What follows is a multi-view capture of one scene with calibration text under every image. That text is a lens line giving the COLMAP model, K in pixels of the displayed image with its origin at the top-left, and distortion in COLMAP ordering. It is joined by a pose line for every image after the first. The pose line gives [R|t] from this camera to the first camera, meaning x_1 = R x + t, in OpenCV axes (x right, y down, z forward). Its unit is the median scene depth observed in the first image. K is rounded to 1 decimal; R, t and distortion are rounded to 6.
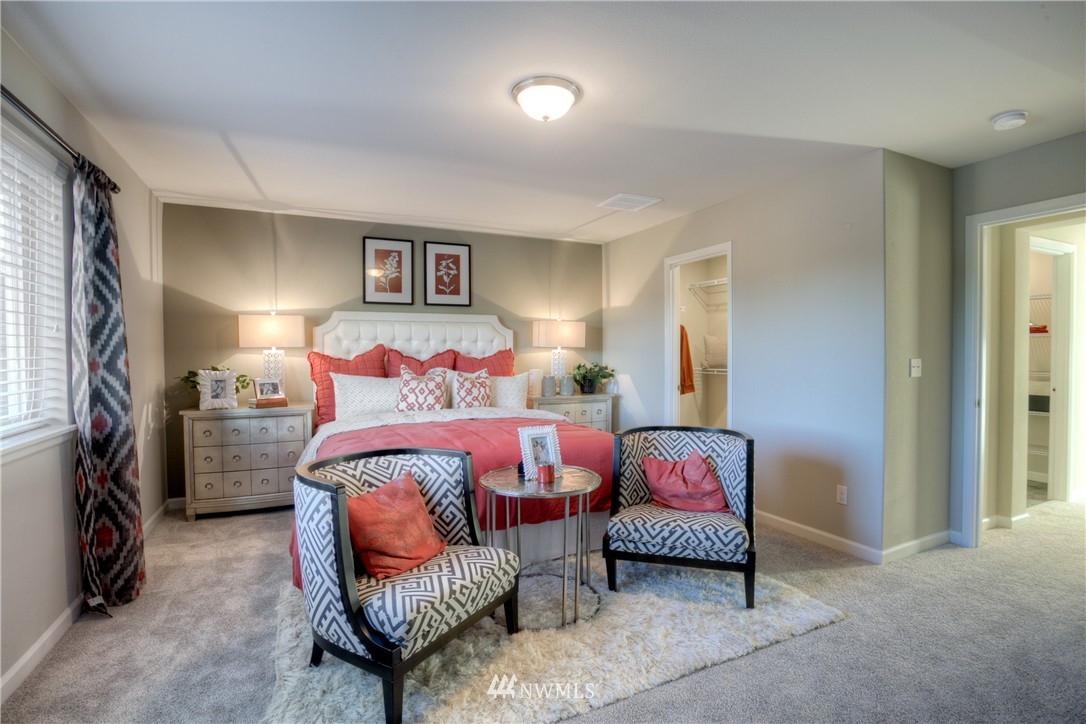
lens RADIAL K [[533.3, 0, 565.8], [0, 533.3, 344.5], [0, 0, 1]] dist [-0.059087, 0.025172]
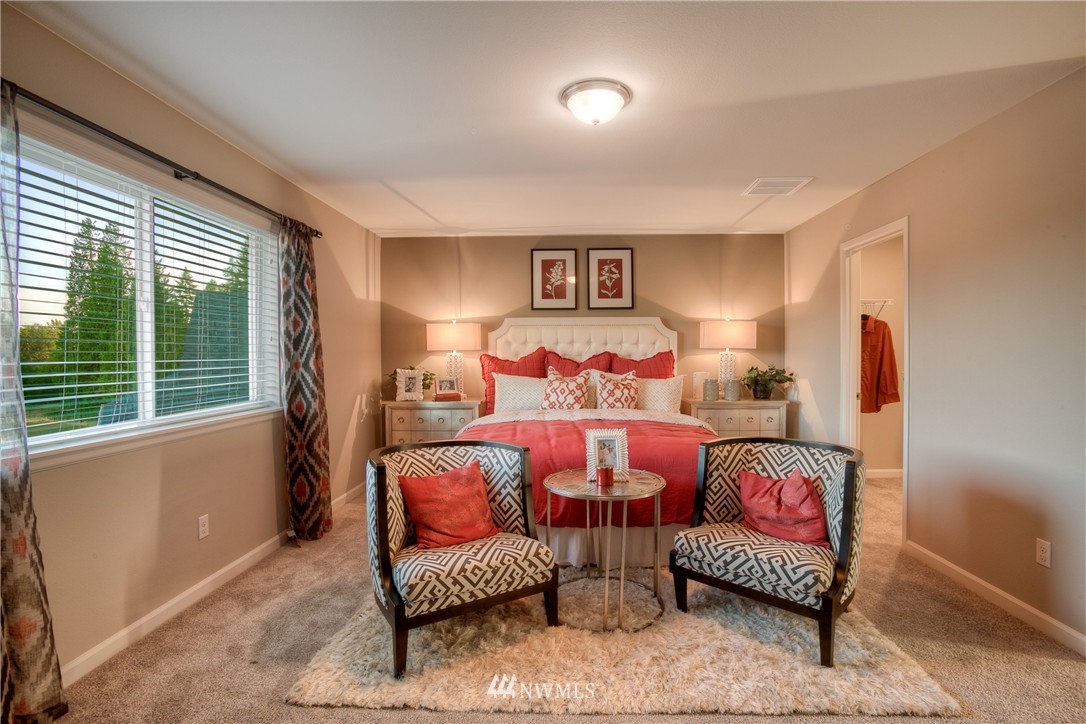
lens RADIAL K [[533.3, 0, 537.4], [0, 533.3, 340.7], [0, 0, 1]] dist [-0.059087, 0.025172]
pose [[0.879798, -0.013001, -0.475170, 0.310634], [0.008237, 0.999893, -0.012106, -0.000785], [0.475276, 0.006737, 0.879811, 0.058398]]
